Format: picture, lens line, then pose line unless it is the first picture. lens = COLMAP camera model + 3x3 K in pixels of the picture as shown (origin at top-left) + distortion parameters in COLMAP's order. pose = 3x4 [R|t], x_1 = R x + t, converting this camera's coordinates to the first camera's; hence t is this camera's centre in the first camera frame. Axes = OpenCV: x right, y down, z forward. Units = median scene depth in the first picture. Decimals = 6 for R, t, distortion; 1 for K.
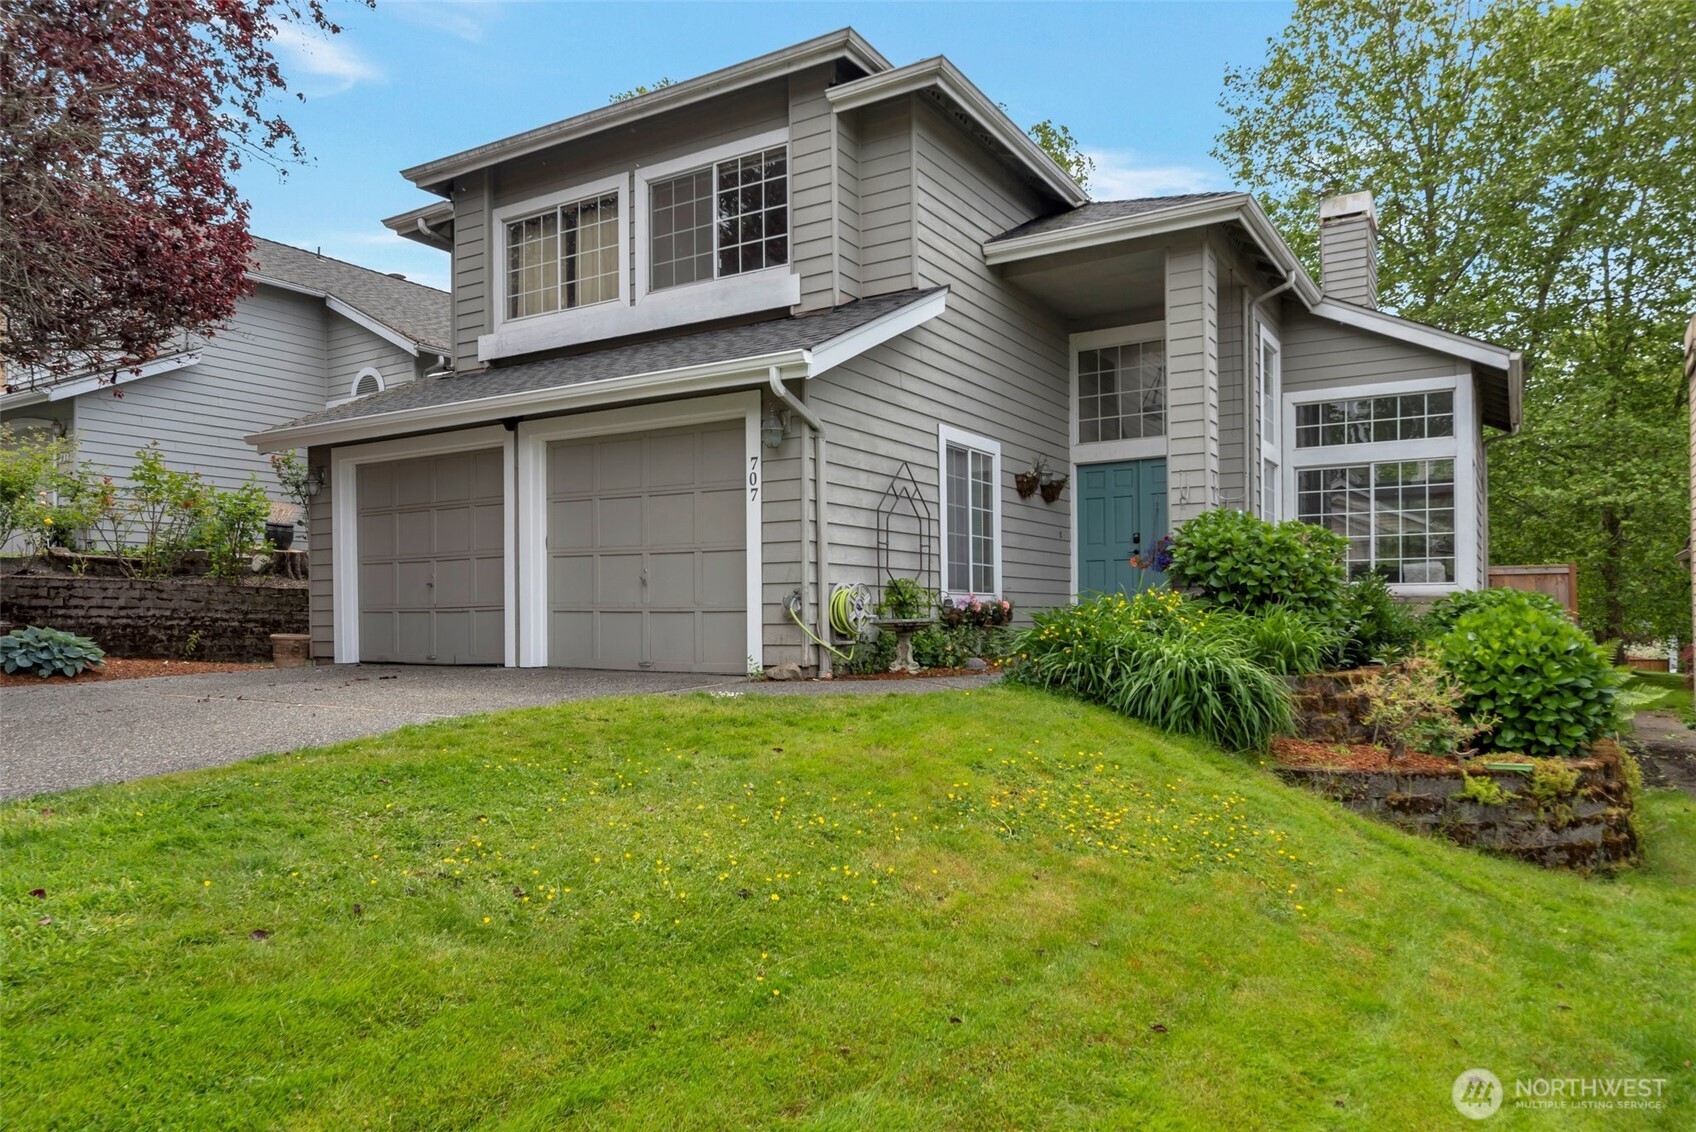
lens RADIAL K [[1136.5, 0, 843.2], [0, 1136.5, 601.9], [0, 0, 1]] dist [-0.027978, -0.001690]
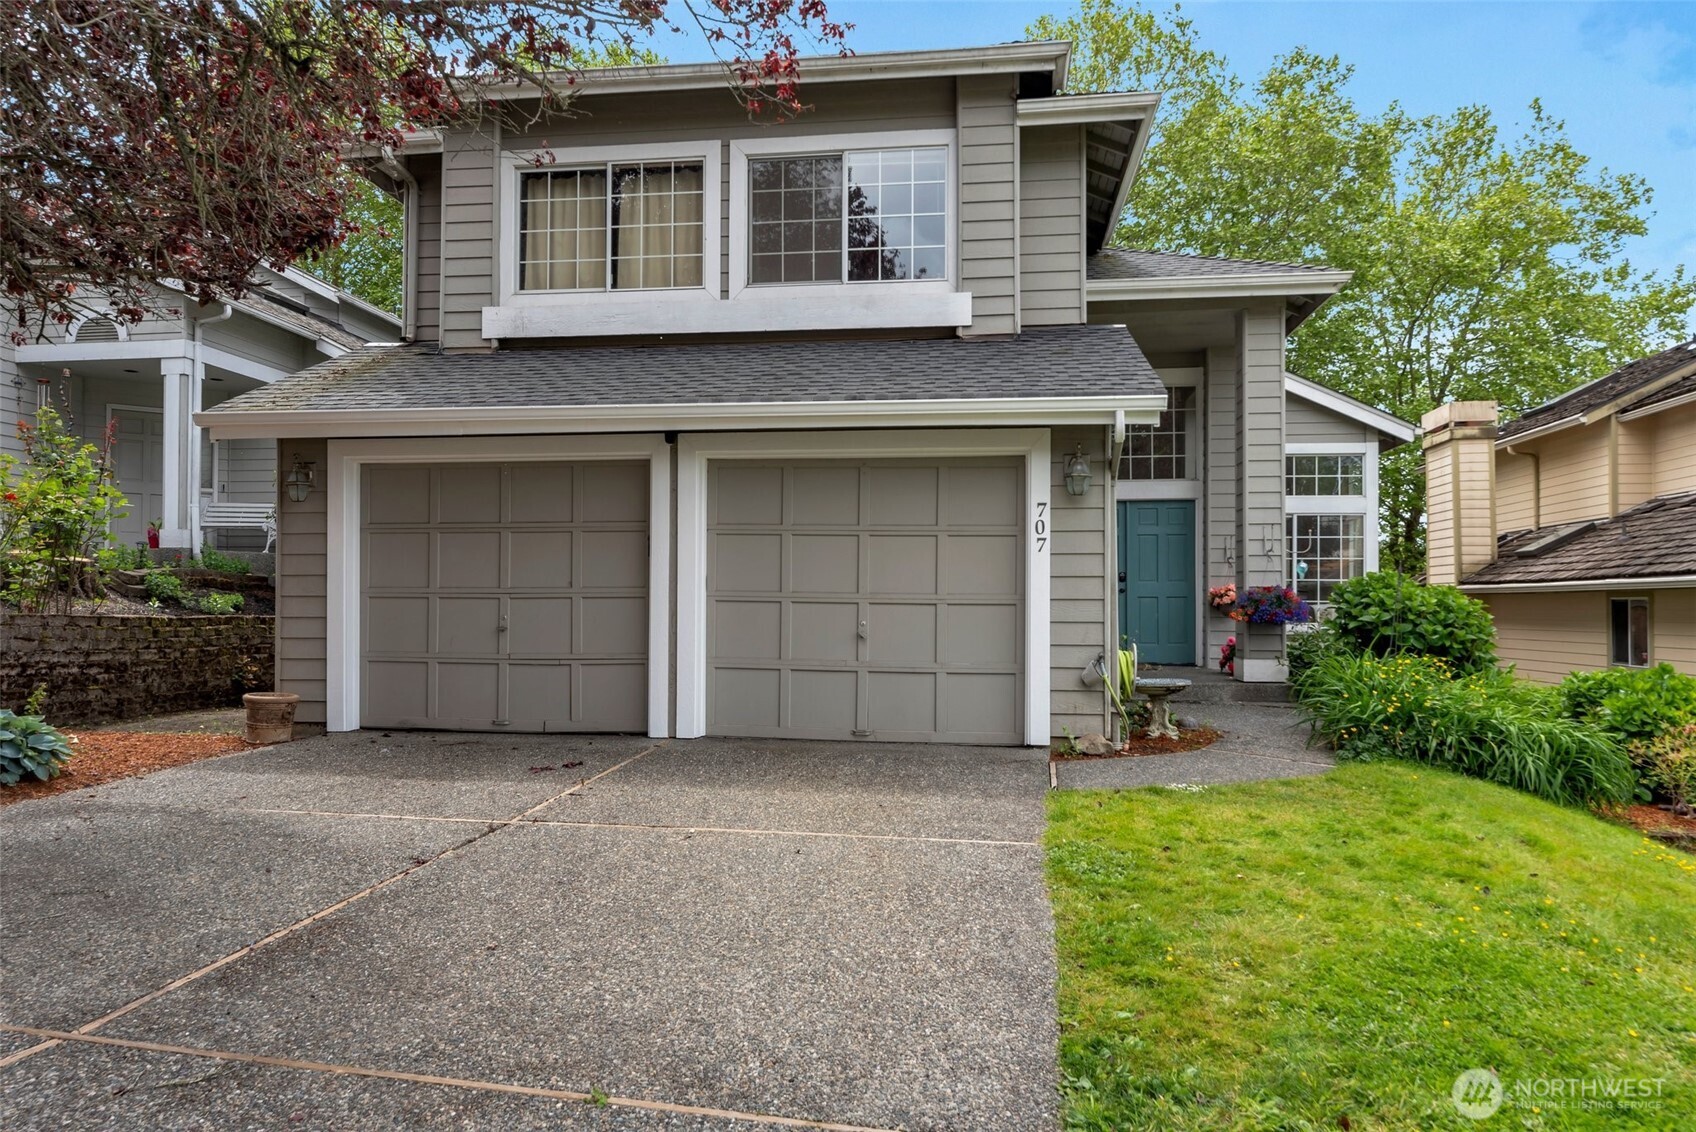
lens RADIAL K [[1136.5, 0, 844.5], [0, 1136.5, 575.6], [0, 0, 1]] dist [-0.027978, -0.001690]
pose [[0.910898, 0.022863, 0.411998, -0.452557], [-0.016402, 0.999681, -0.019213, -0.038971], [-0.412306, 0.010743, 0.910982, 0.193020]]
